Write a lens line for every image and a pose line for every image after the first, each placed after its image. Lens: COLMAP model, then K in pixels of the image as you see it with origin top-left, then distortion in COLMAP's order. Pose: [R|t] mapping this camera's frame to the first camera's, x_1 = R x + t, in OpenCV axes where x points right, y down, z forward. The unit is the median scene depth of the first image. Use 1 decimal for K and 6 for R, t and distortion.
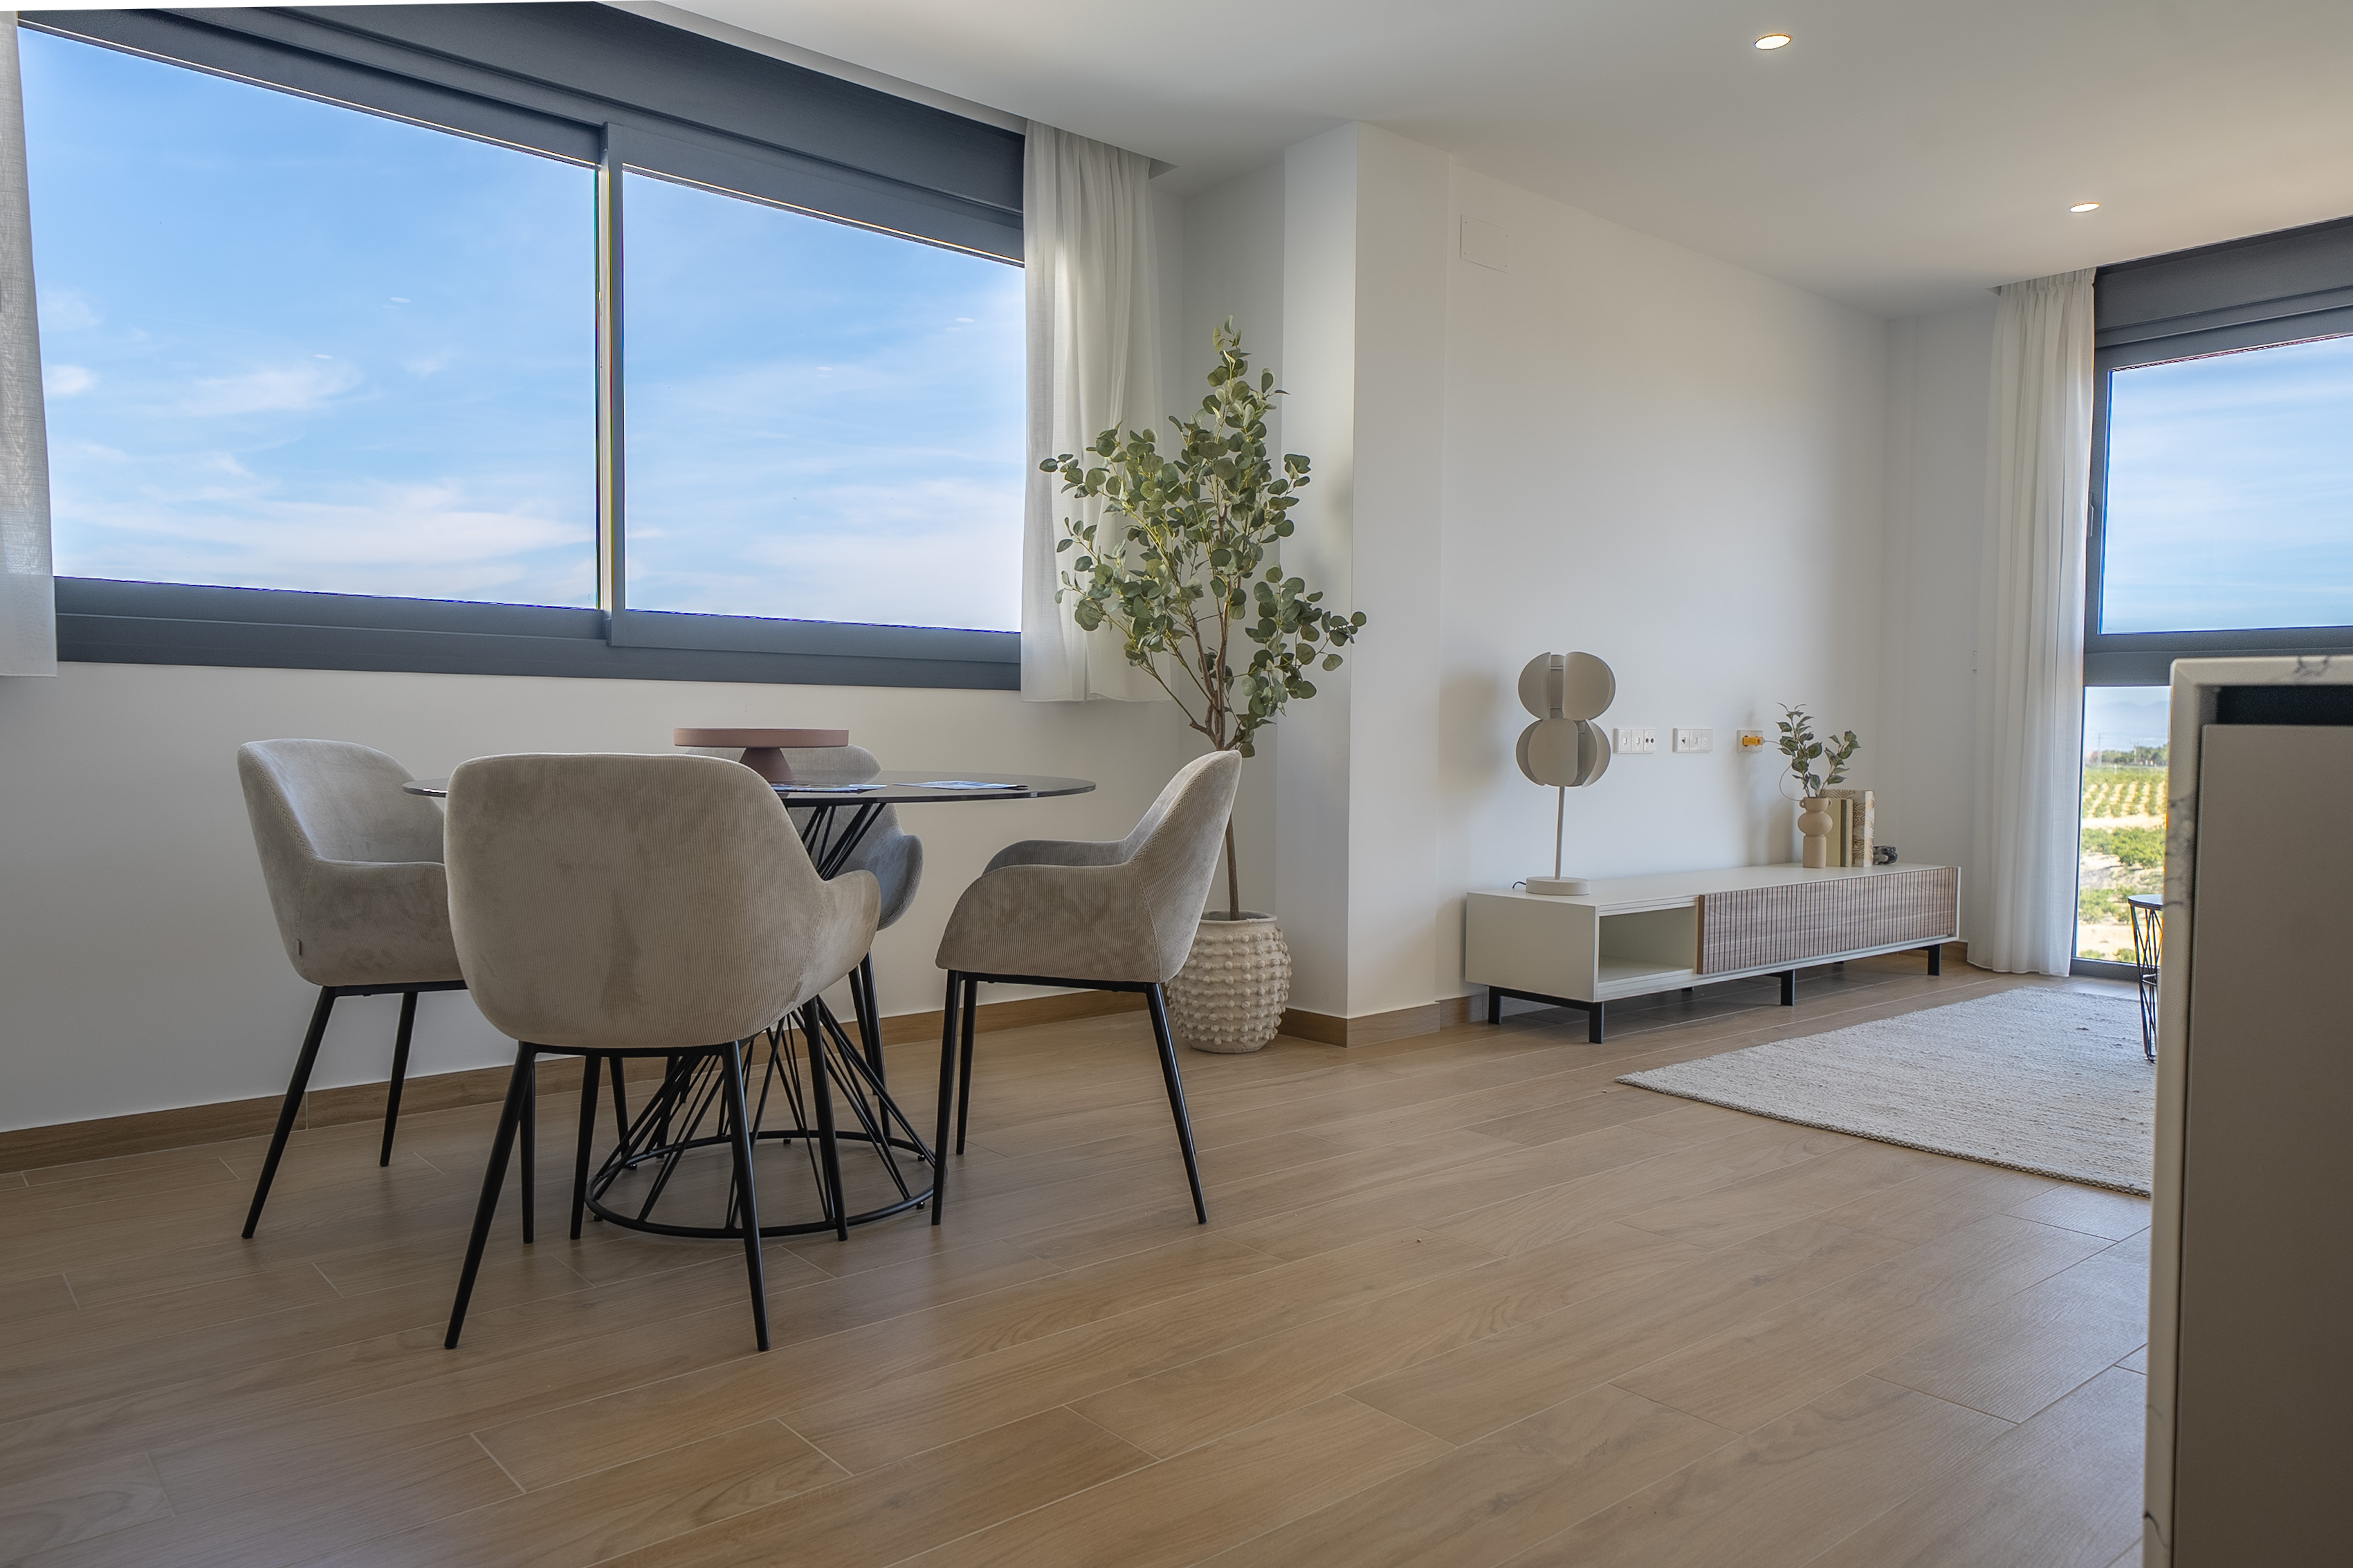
lens RADIAL K [[1588.8, 0, 1164.9], [0, 1588.8, 795.1], [0, 0, 1]] dist [0.033850, -0.000825]
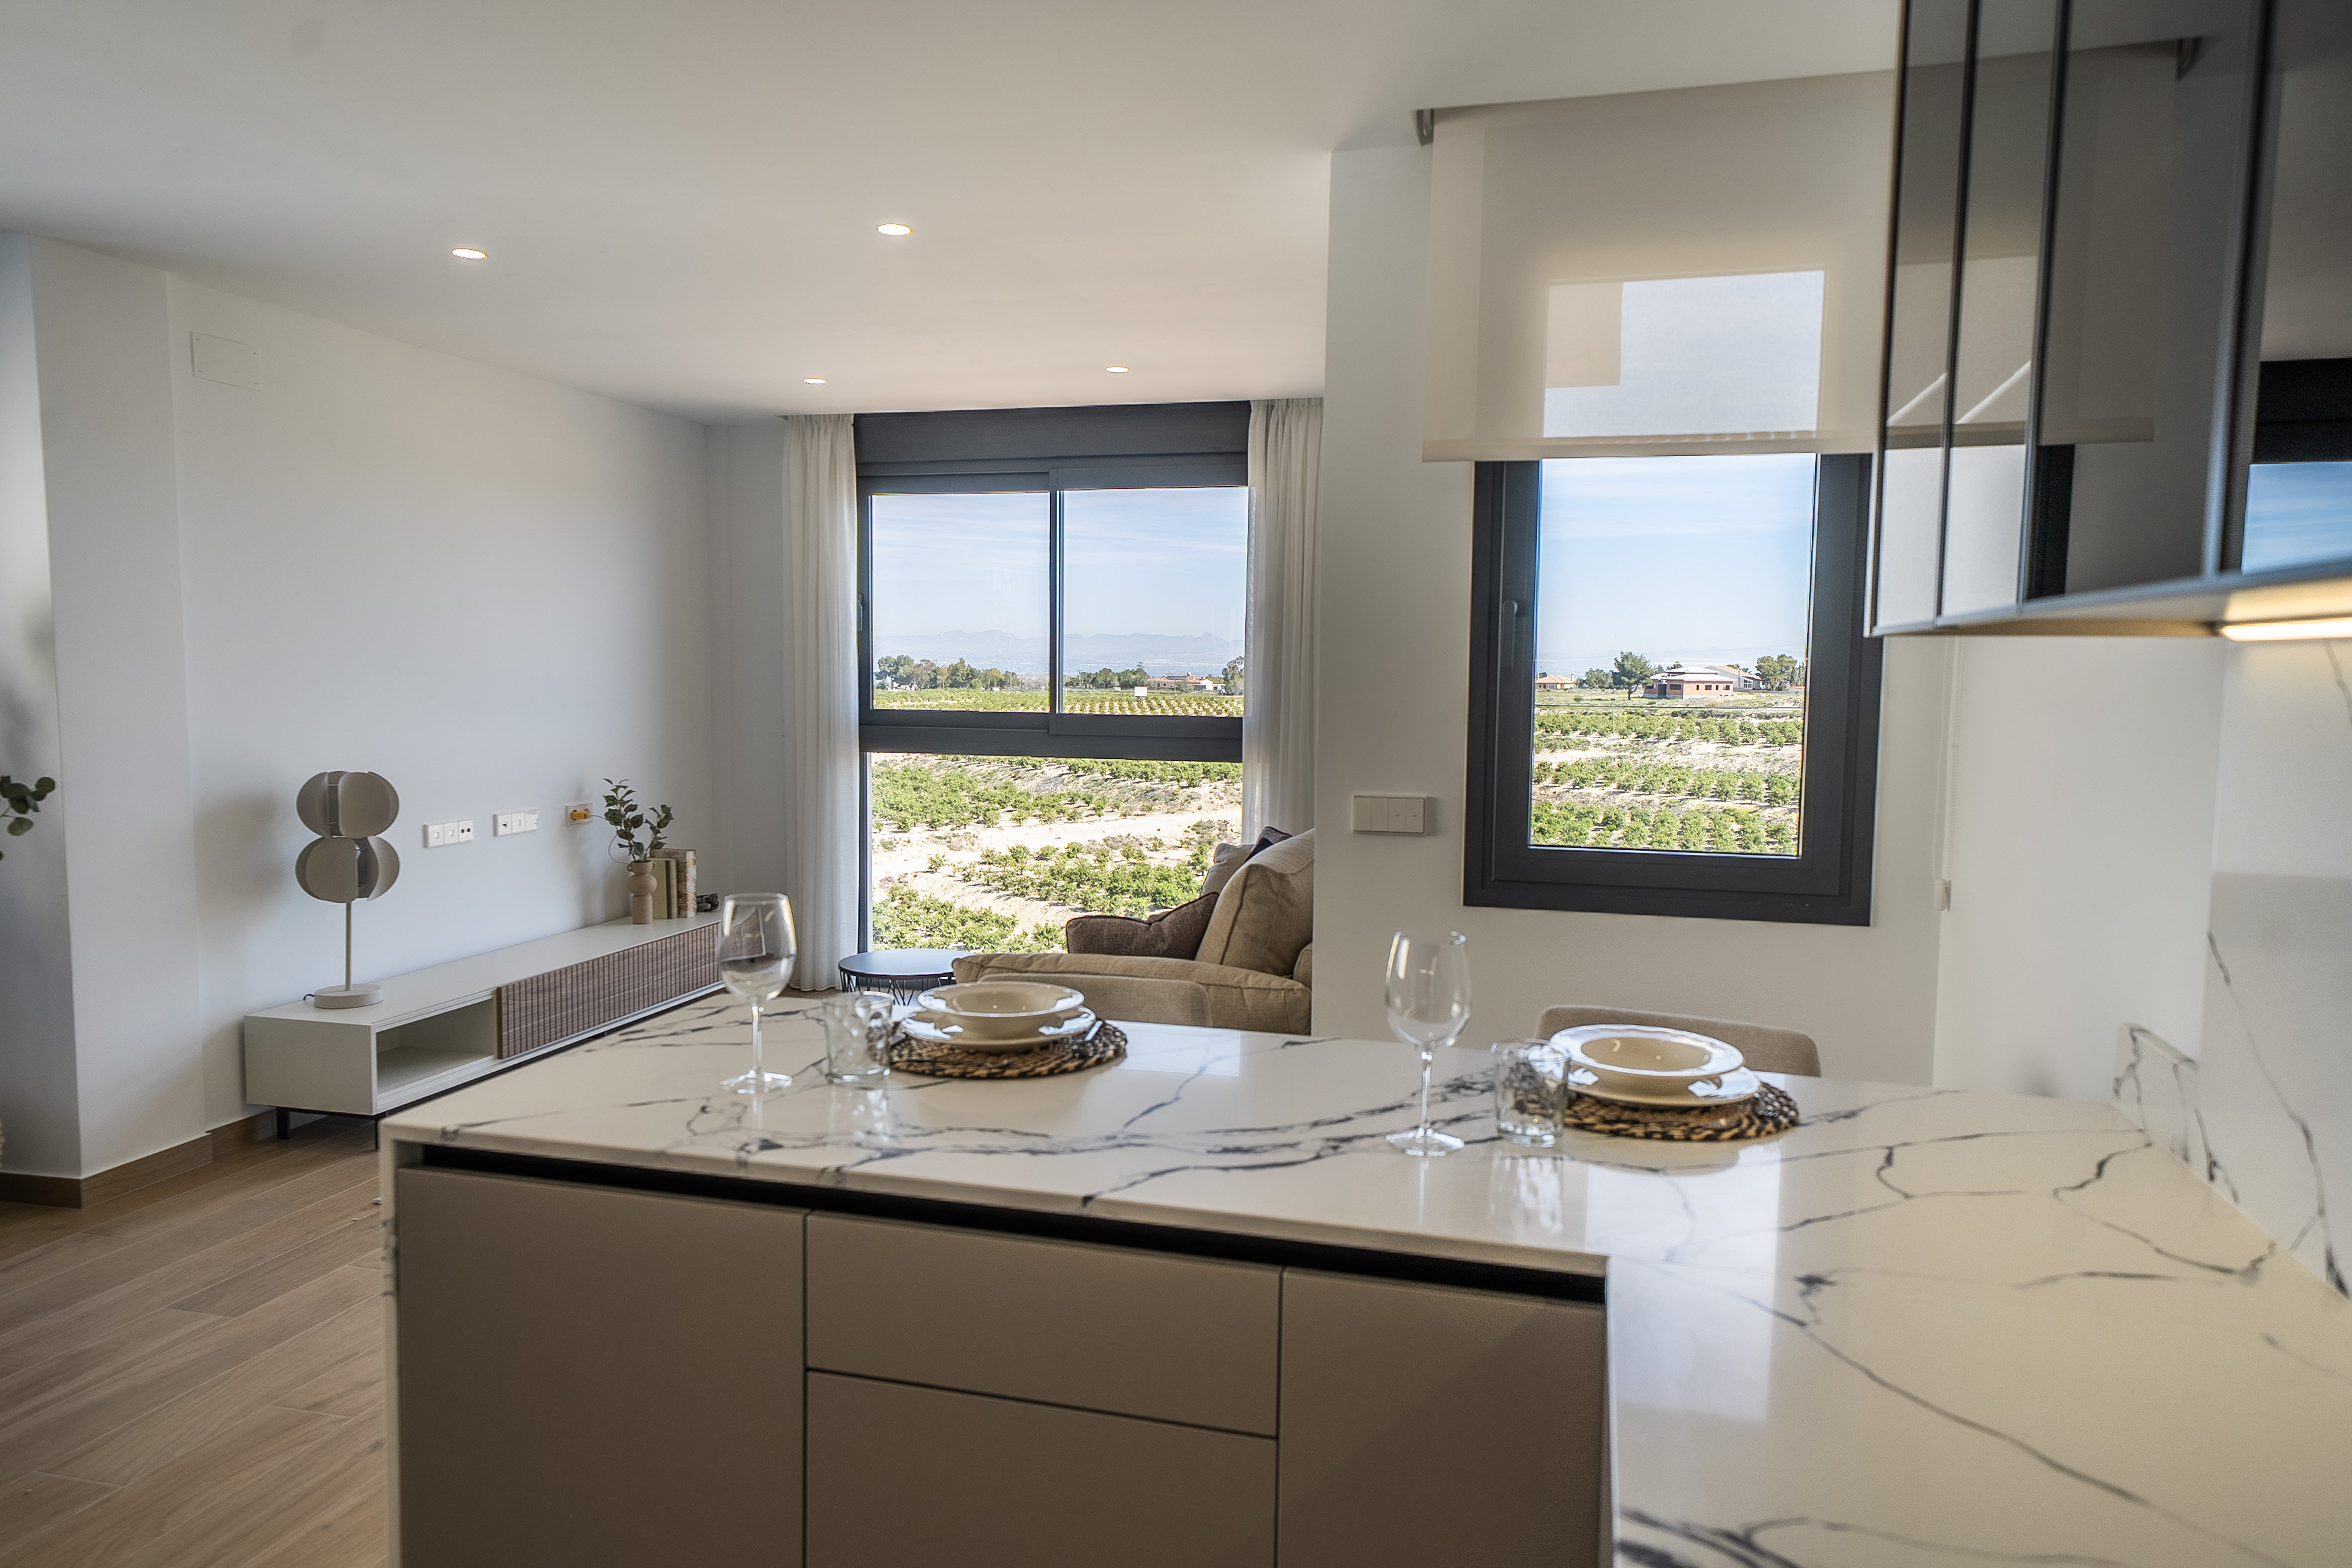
lens RADIAL K [[1538.8, 0, 1171.7], [0, 1538.8, 792.5], [0, 0, 1]] dist [0.029026, -0.000583]
pose [[0.823551, -0.048505, 0.565164, 0.130376], [0.022959, 0.998371, 0.052230, -0.121716], [-0.566777, -0.030039, 0.823323, -0.136280]]
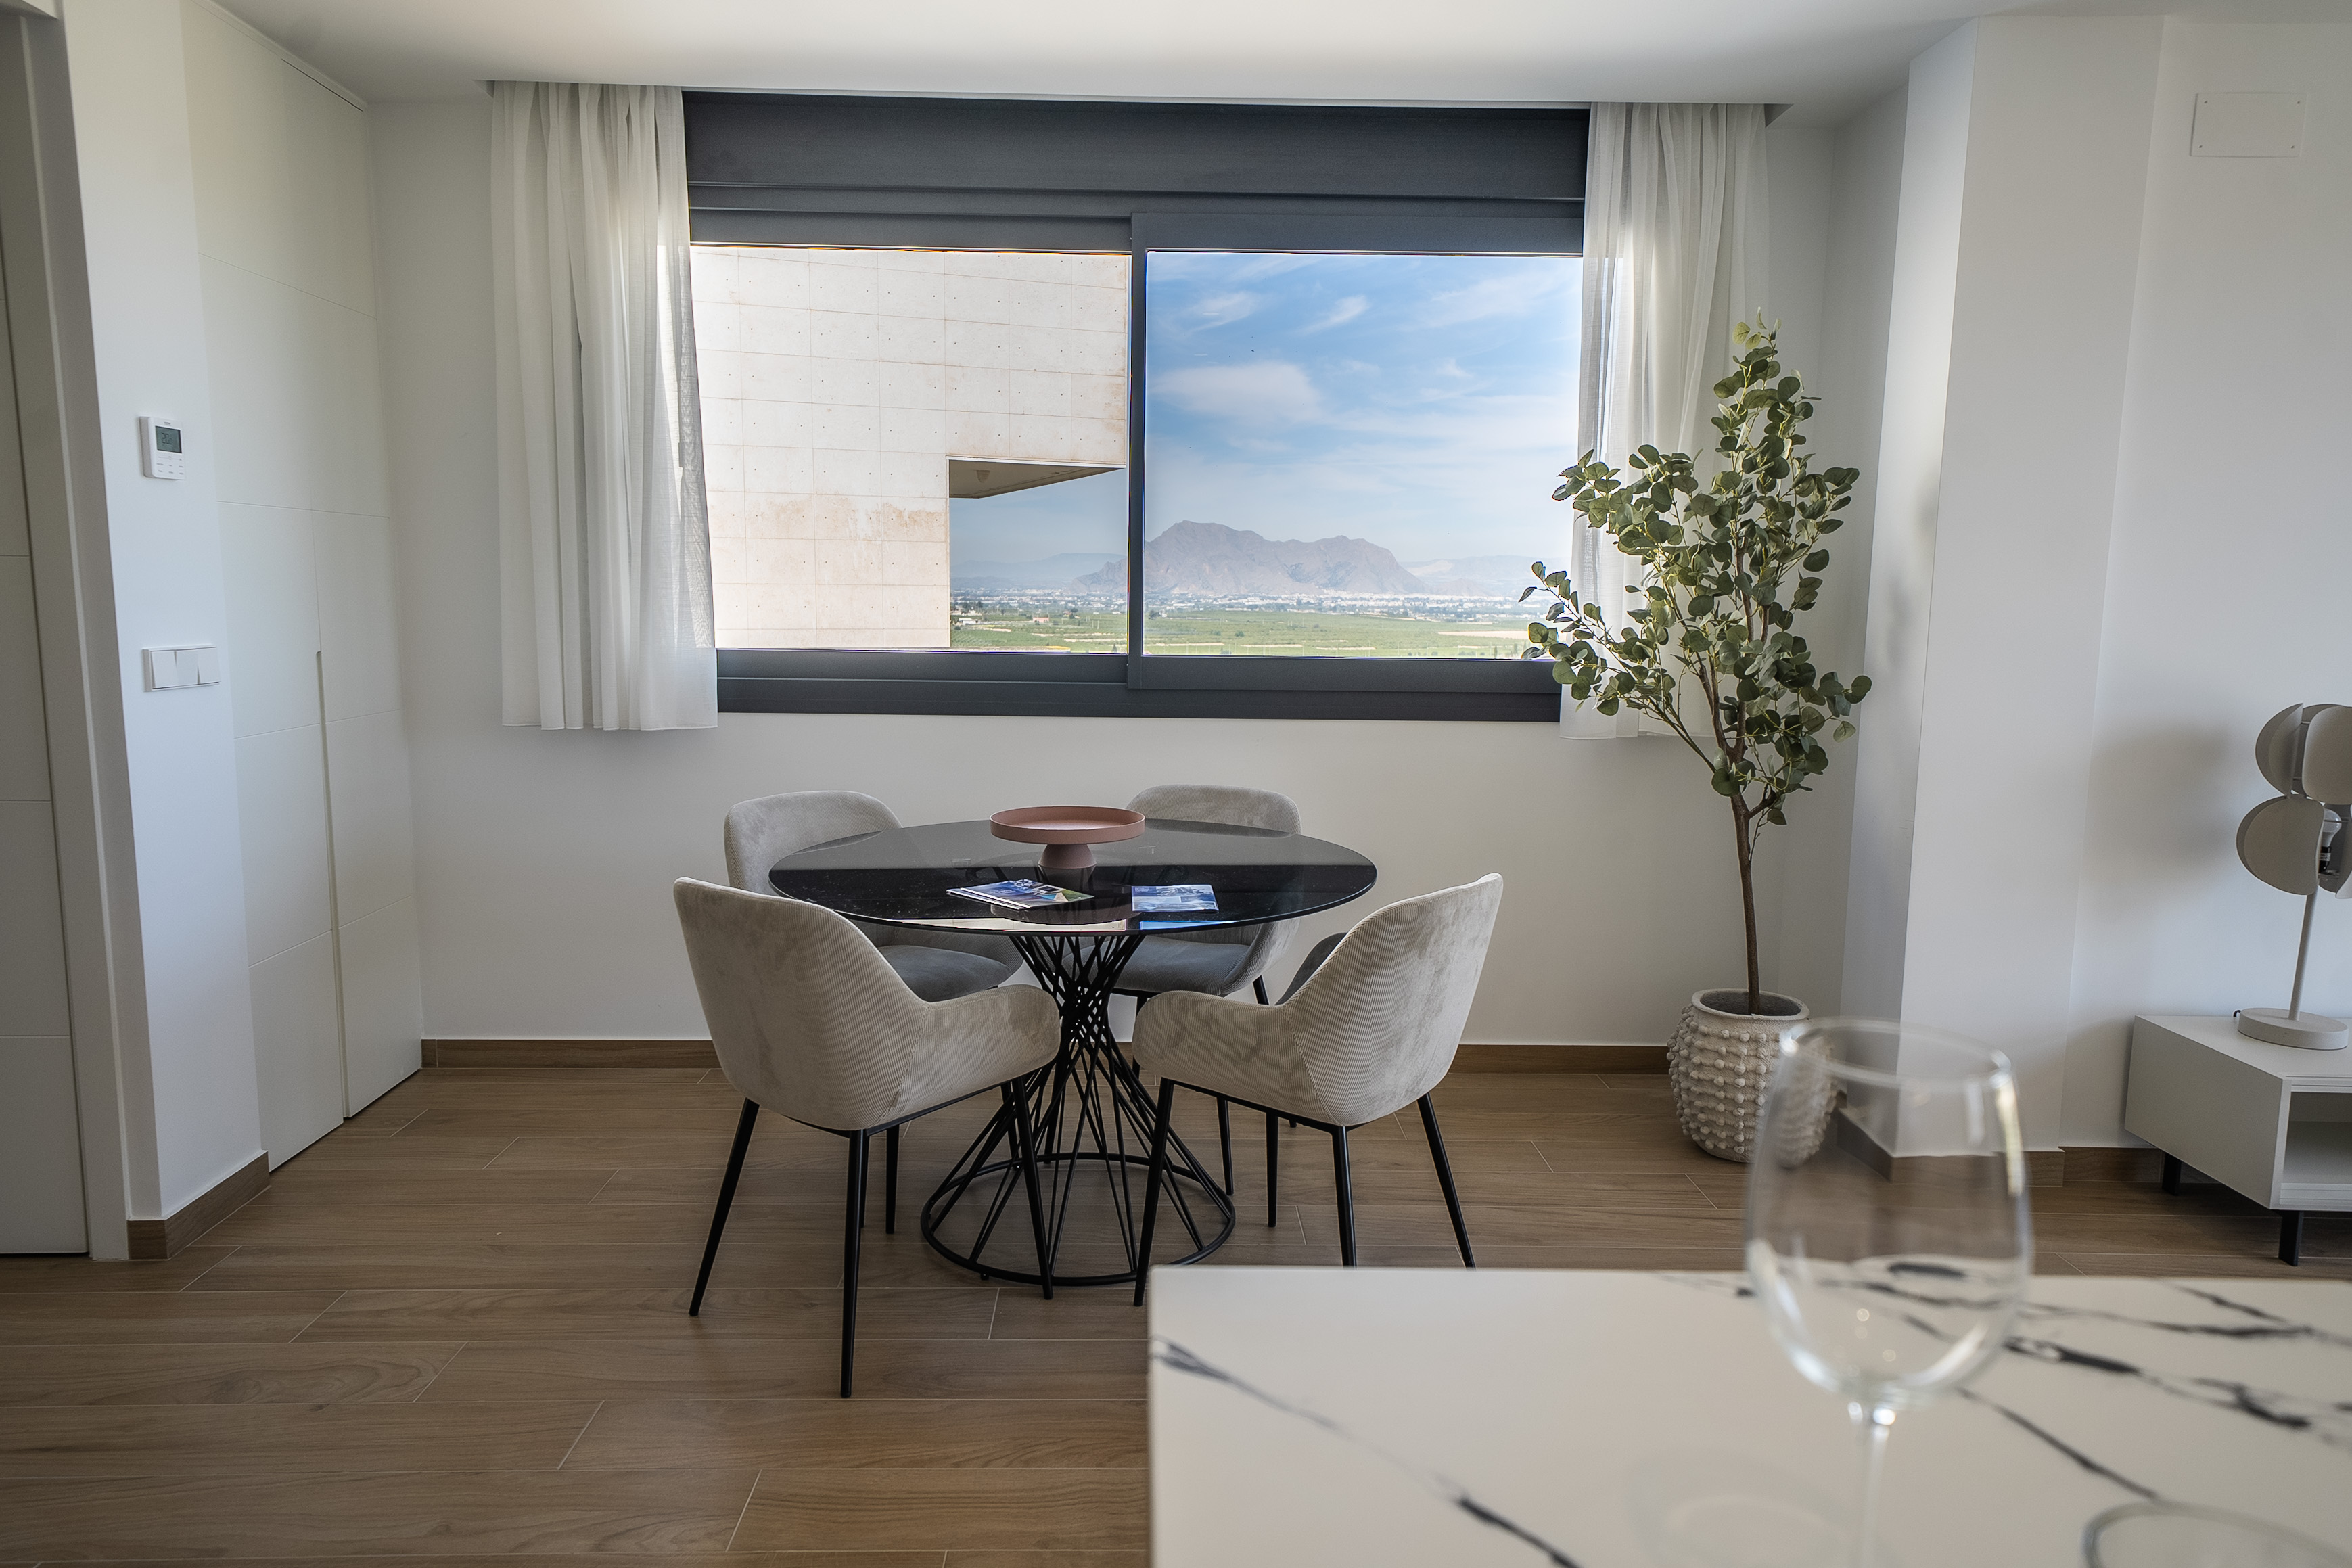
lens RADIAL K [[1564.2, 0, 1143.5], [0, 1564.2, 786.1], [0, 0, 1]] dist [0.031804, -0.000319]
pose [[0.774114, 0.082094, -0.627701, 0.302862], [-0.031421, 0.995316, 0.091423, -0.106201], [0.632266, -0.051049, 0.773068, 0.131189]]
